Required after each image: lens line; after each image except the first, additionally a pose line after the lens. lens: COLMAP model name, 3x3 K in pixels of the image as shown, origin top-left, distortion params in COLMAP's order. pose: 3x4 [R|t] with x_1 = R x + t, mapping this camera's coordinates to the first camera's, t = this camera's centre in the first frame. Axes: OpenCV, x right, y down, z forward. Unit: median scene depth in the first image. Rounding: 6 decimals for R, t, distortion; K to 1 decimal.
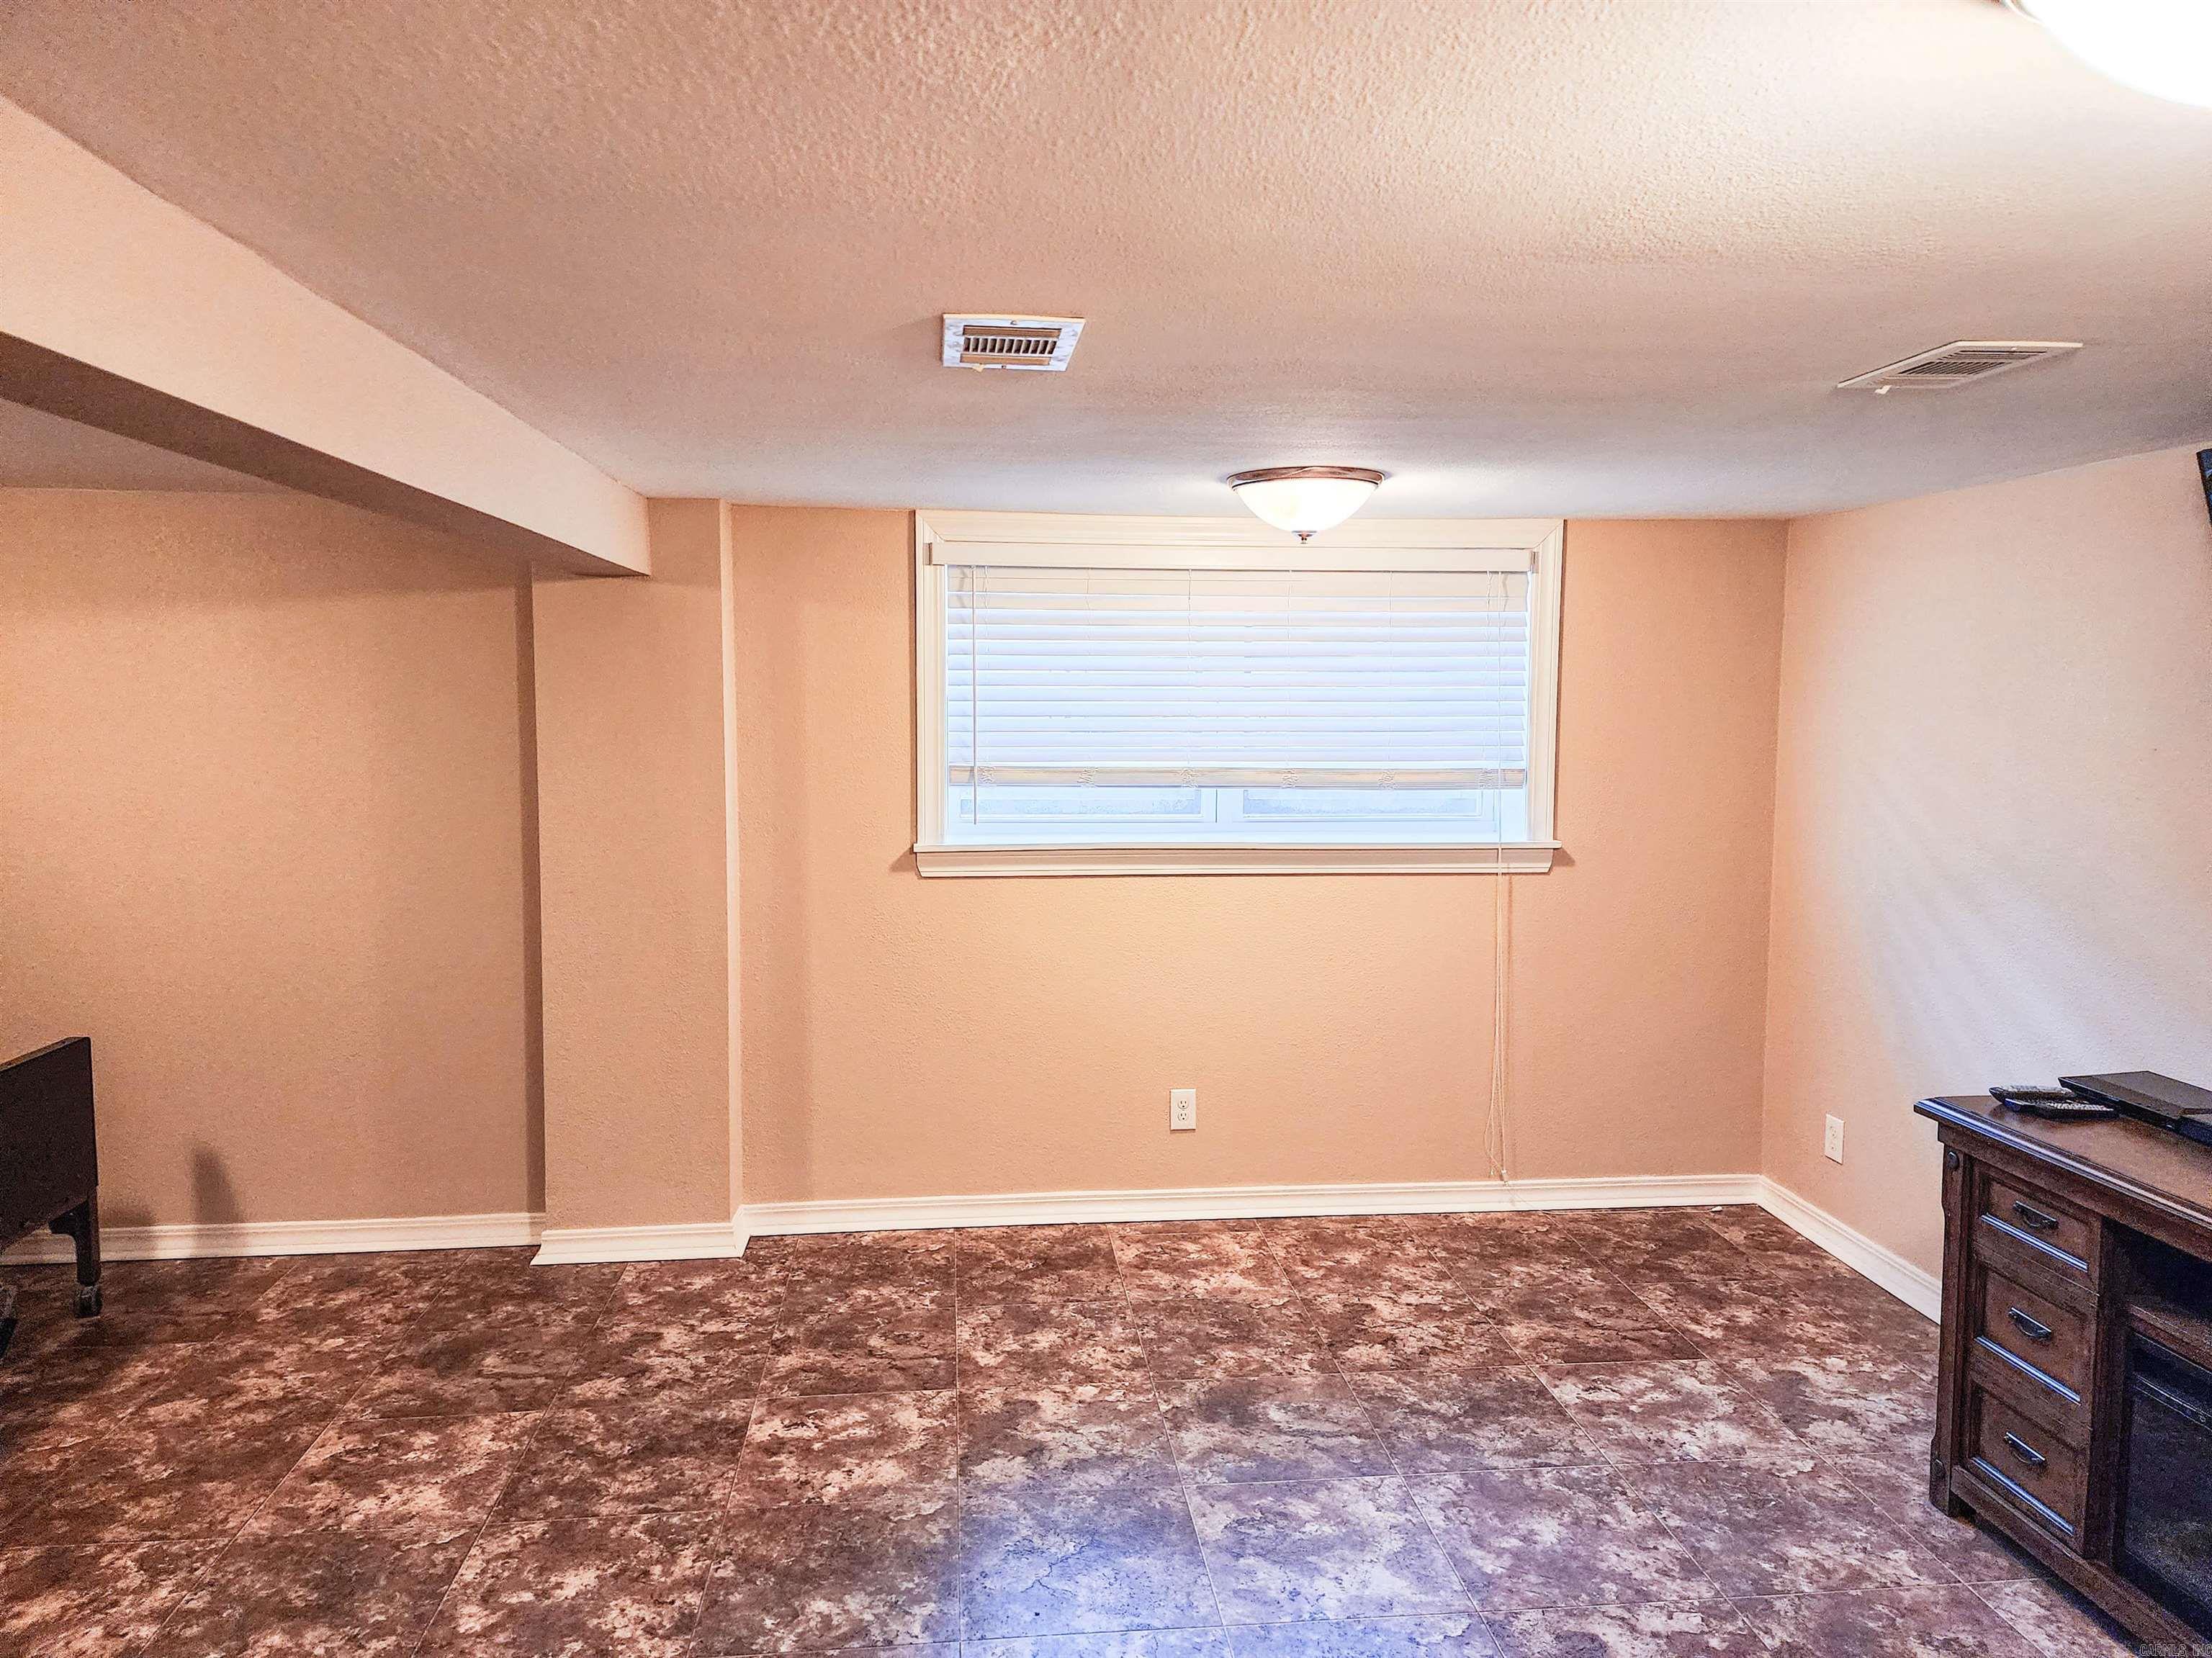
lens RADIAL K [[1475.4, 0, 1078.3], [0, 1475.4, 775.2], [0, 0, 1]] dist [0.084171, -0.078625]
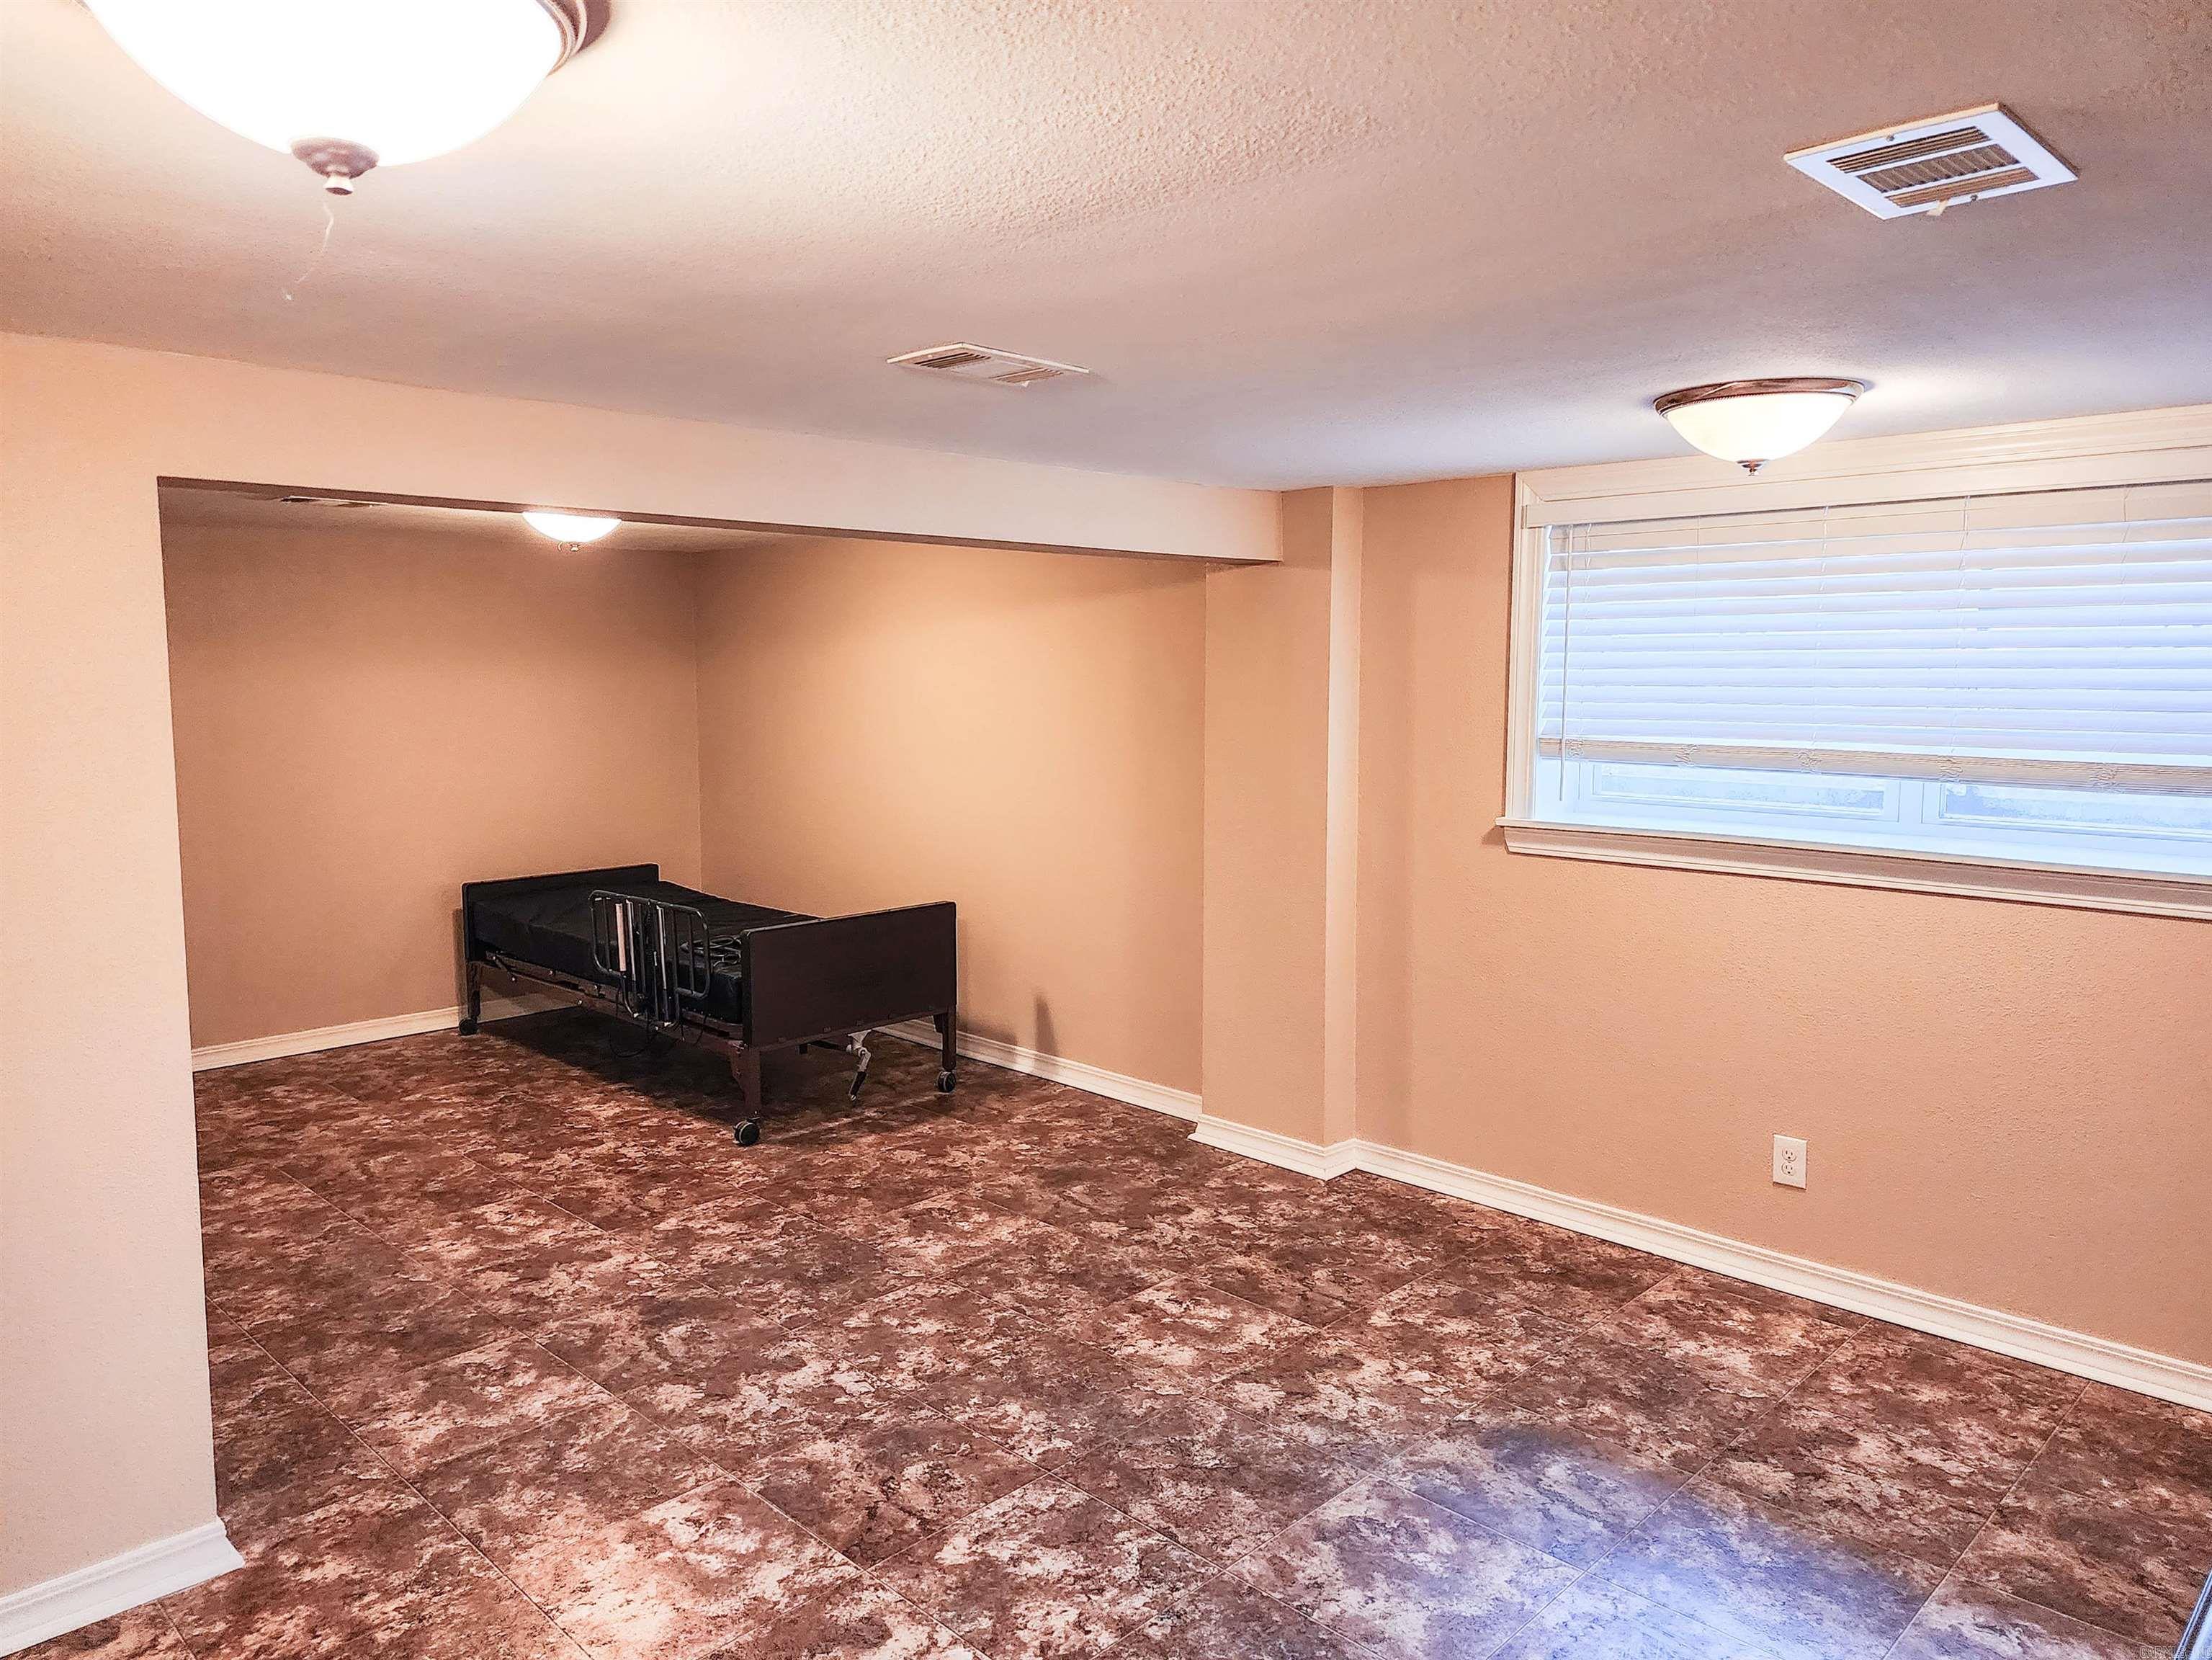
lens RADIAL K [[1487.9, 0, 1106.0], [0, 1487.9, 830.0], [0, 0, 1]] dist [0.046915, -0.025984]
pose [[0.642462, 0.083334, -0.761773, 0.557033], [-0.041509, 0.996395, 0.073992, -0.009782], [0.765193, -0.015917, 0.643605, 0.199390]]
